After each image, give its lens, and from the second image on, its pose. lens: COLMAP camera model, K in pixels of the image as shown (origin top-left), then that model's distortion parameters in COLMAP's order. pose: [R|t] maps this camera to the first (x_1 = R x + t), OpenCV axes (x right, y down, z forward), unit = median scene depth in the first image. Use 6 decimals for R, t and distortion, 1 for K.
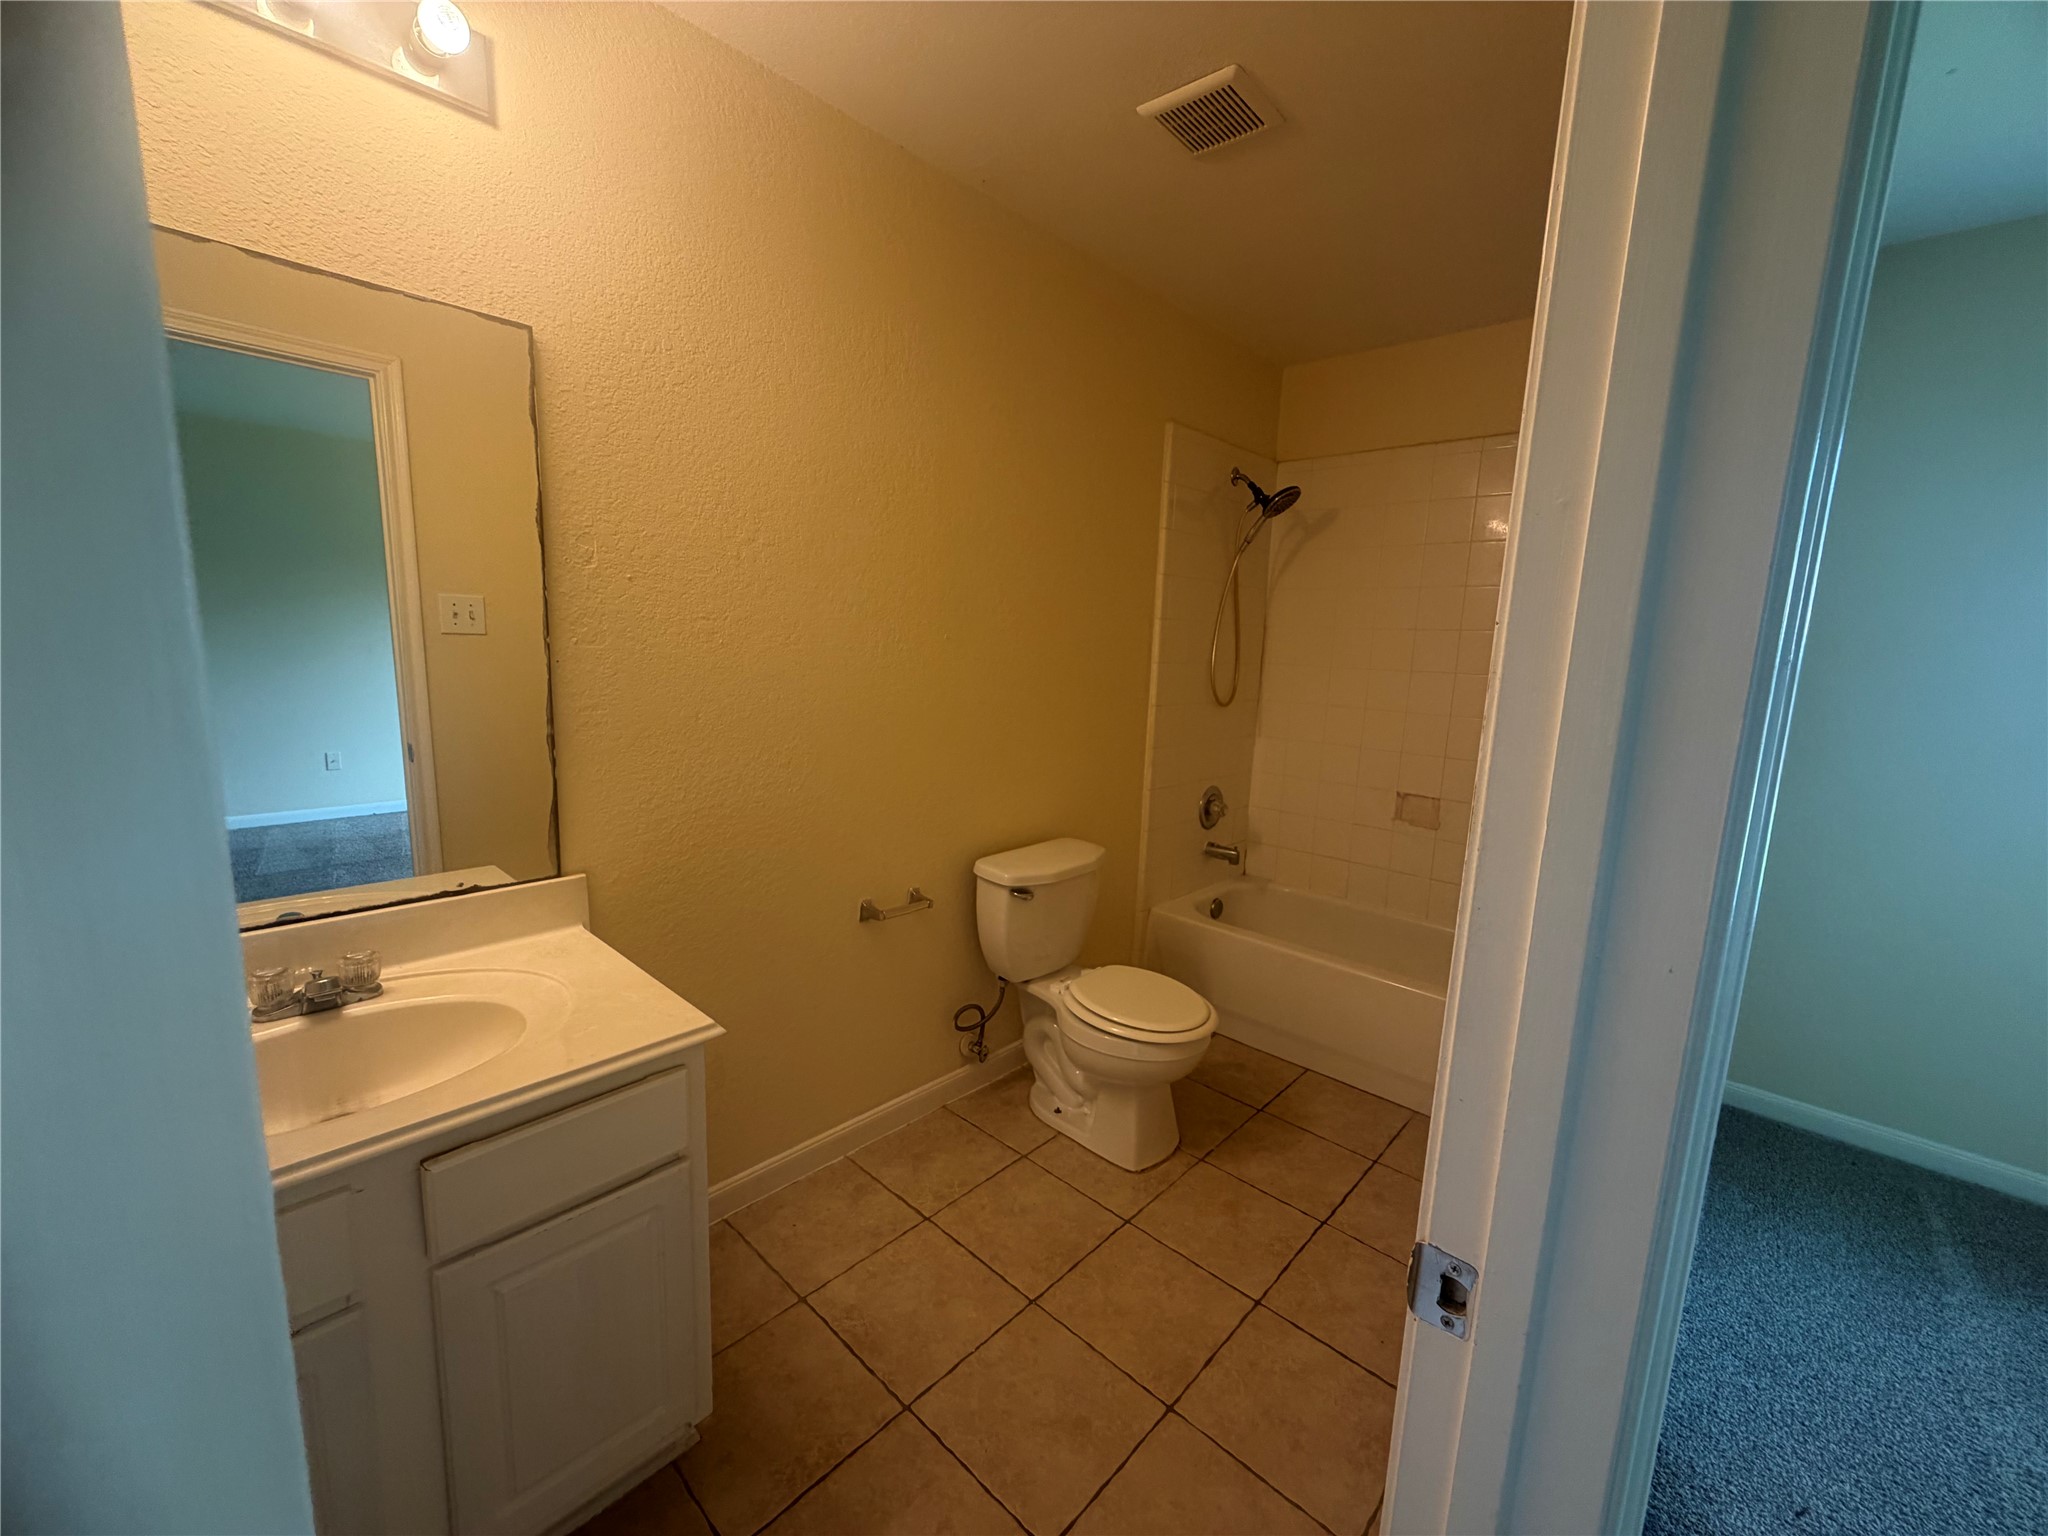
lens RADIAL K [[818.6, 0, 1024.7], [0, 818.6, 764.5], [0, 0, 1]] dist [-0.002378, -0.000668]
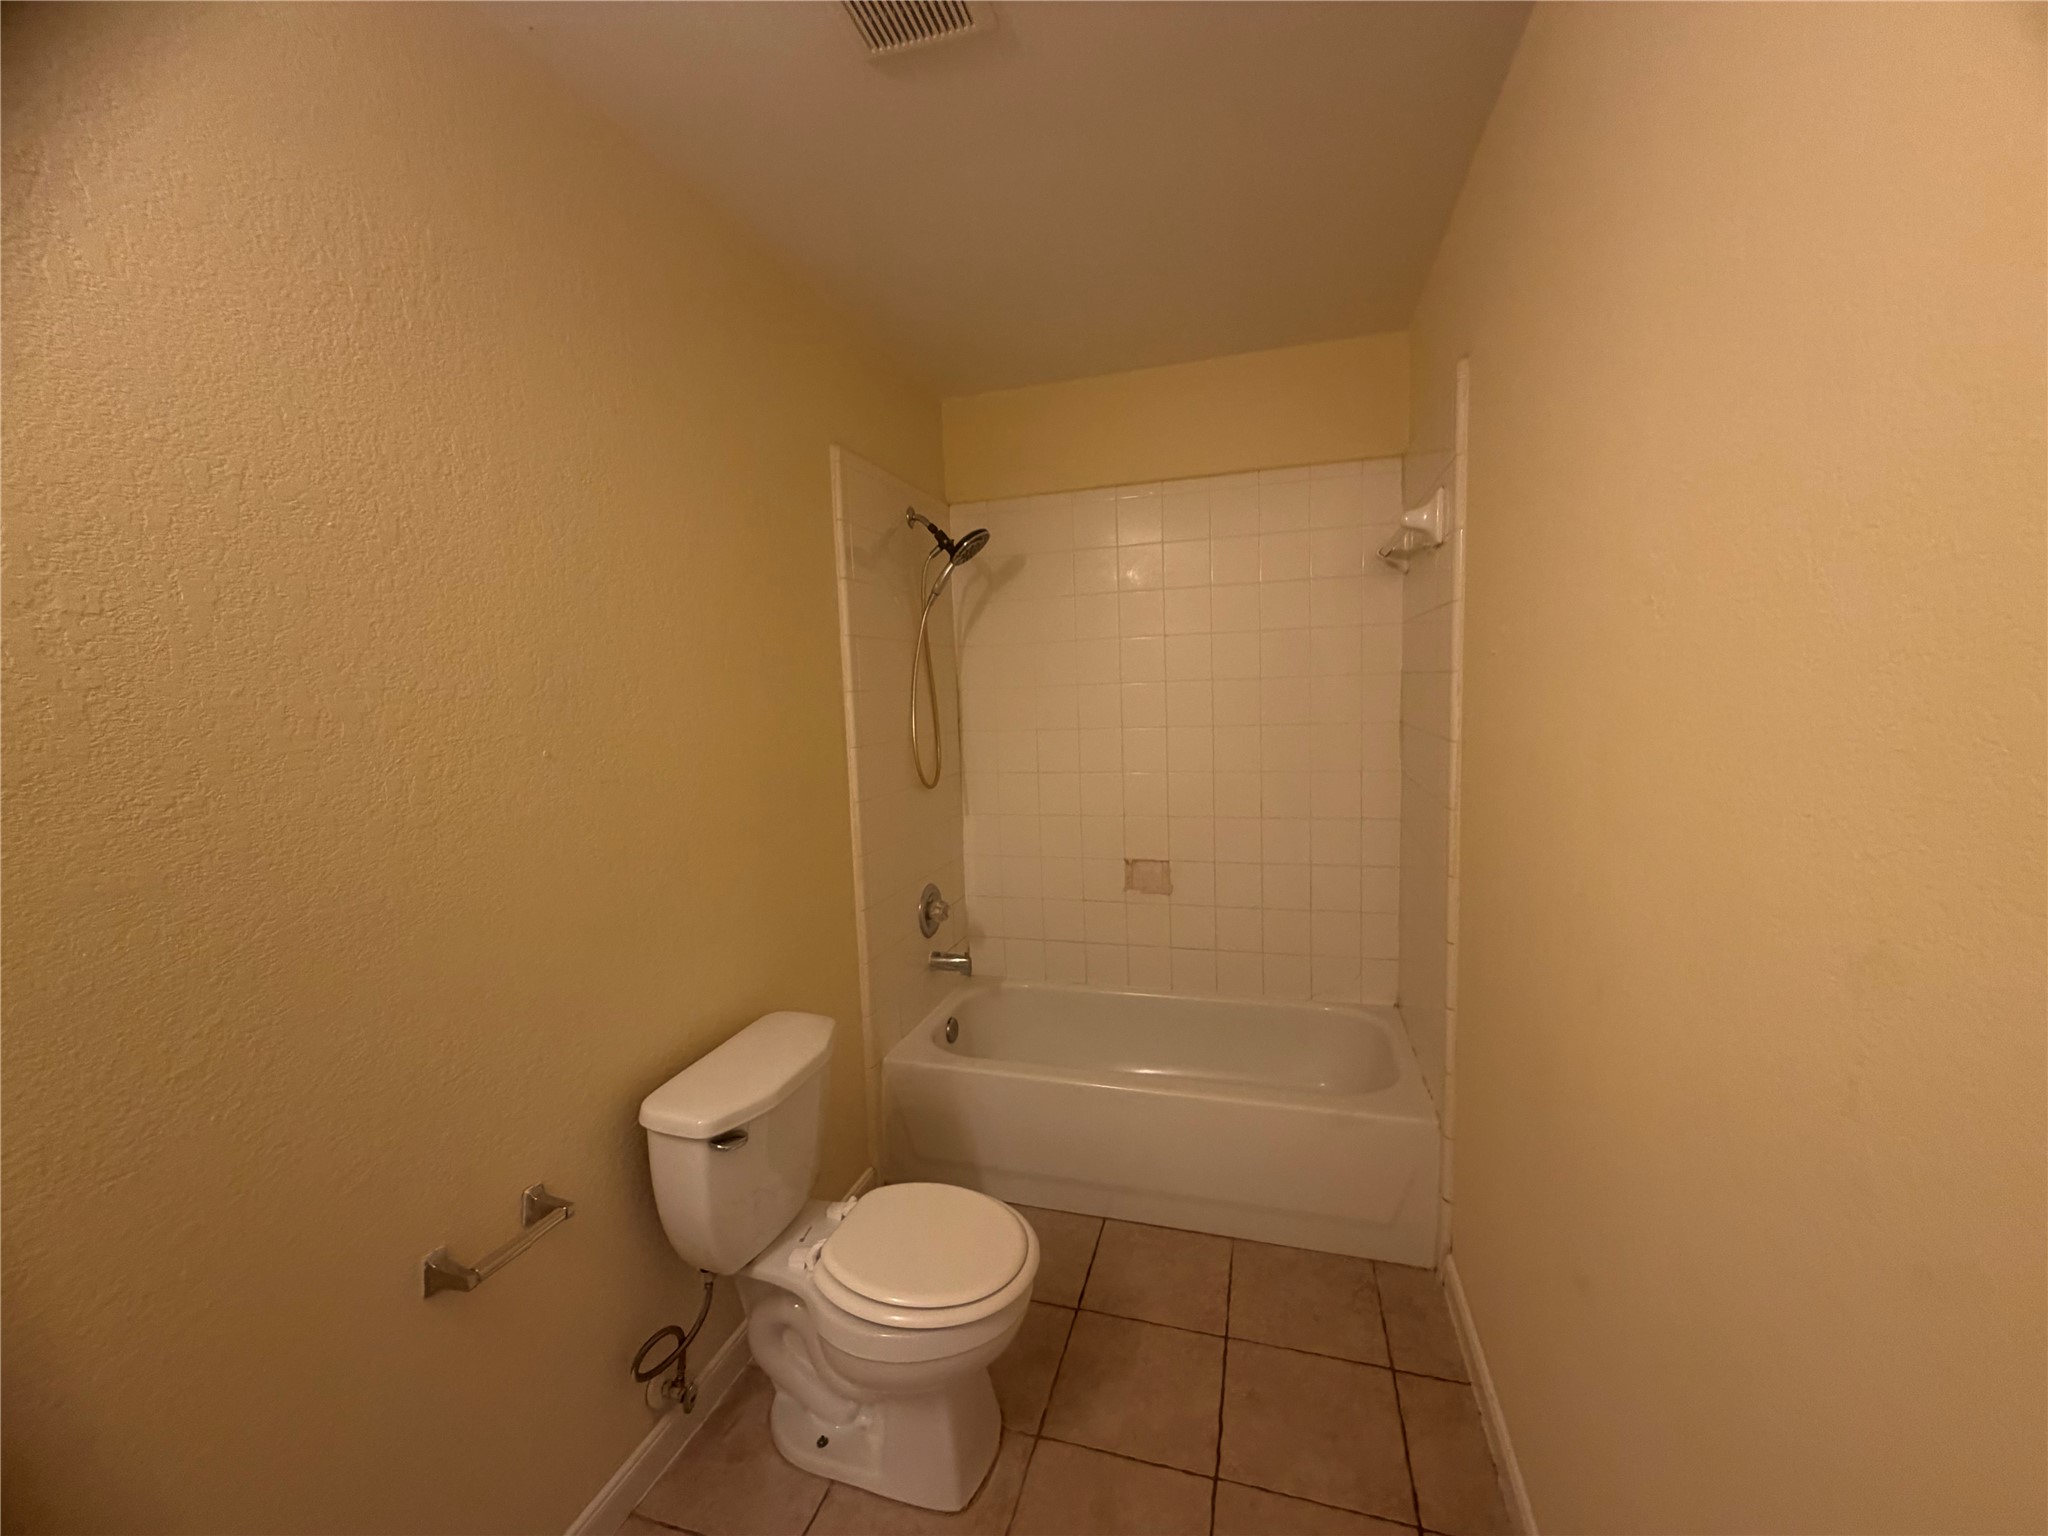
lens RADIAL K [[818.6, 0, 1029.5], [0, 818.6, 766.8], [0, 0, 1]] dist [-0.002378, -0.000668]
pose [[0.894092, -0.108694, 0.434494, -0.035261], [0.134211, 0.990546, -0.028379, -0.073125], [-0.427302, 0.083688, 0.900227, 0.269164]]
